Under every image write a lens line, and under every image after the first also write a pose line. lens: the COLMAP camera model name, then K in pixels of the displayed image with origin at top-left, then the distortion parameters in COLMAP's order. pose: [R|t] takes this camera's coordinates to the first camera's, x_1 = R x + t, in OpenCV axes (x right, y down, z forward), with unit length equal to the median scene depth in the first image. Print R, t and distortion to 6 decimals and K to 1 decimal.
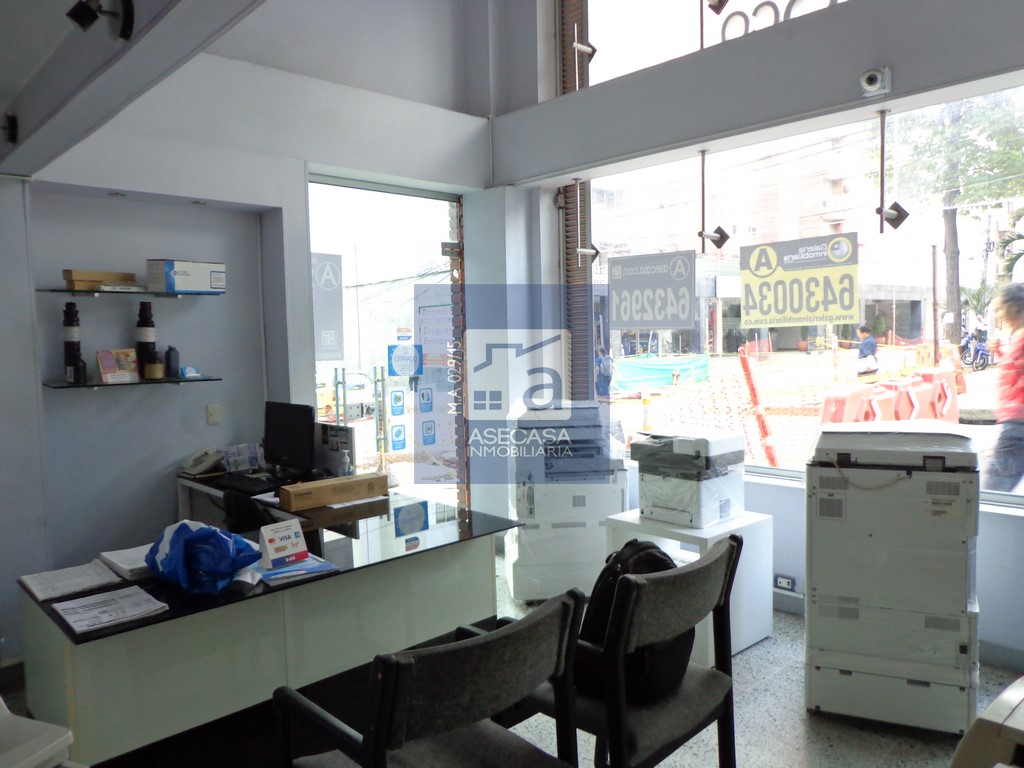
lens RADIAL K [[749.9, 0, 514.9], [0, 749.9, 379.4], [0, 0, 1]] dist [-0.002735, -0.004392]
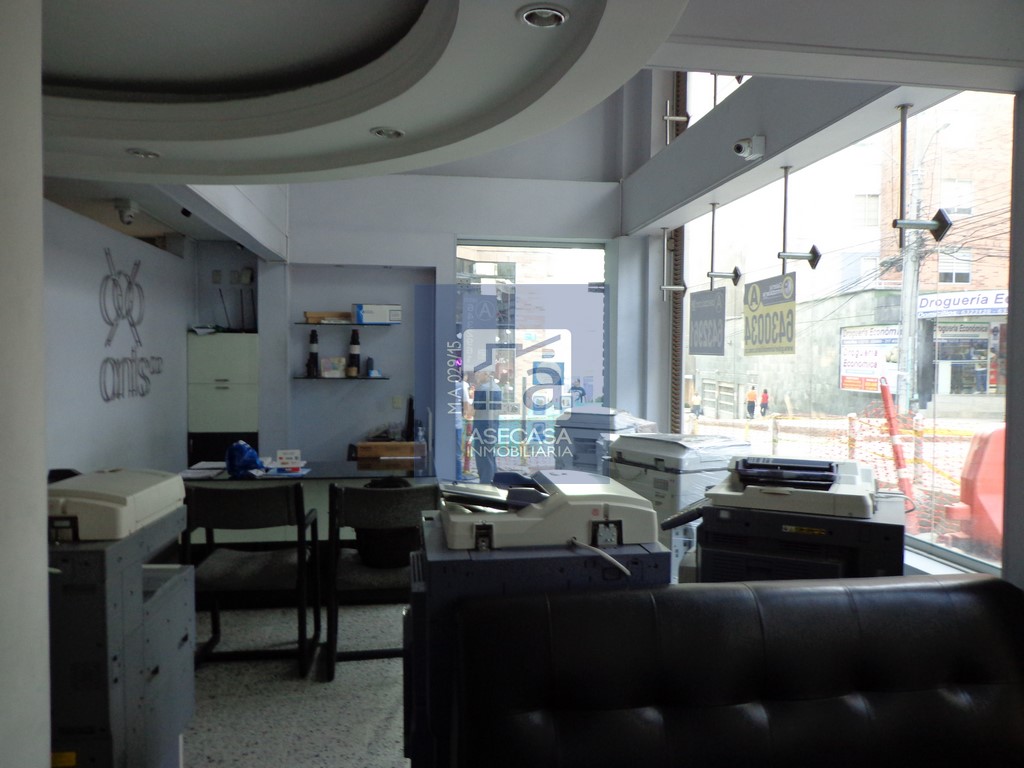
lens RADIAL K [[749.9, 0, 517.5], [0, 749.9, 383.1], [0, 0, 1]] dist [-0.002735, -0.004392]
pose [[0.814065, 0.049124, -0.578693, 0.735005], [-0.059862, 0.998207, 0.000526, -0.008091], [0.577681, 0.034213, 0.815546, -0.127820]]
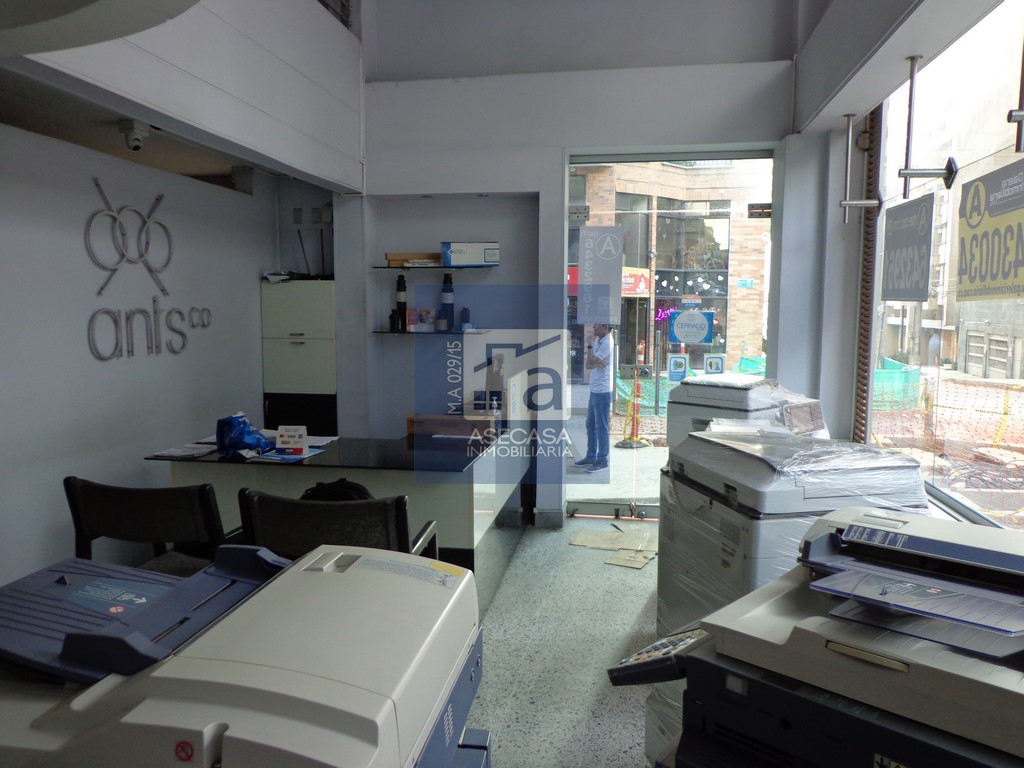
lens RADIAL K [[749.9, 0, 518.1], [0, 749.9, 385.9], [0, 0, 1]] dist [-0.002735, -0.004392]
pose [[0.602869, 0.108300, -0.790456, 0.667438], [-0.061682, 0.994106, 0.089159, -0.029346], [0.795452, -0.004994, 0.605996, 0.267302]]
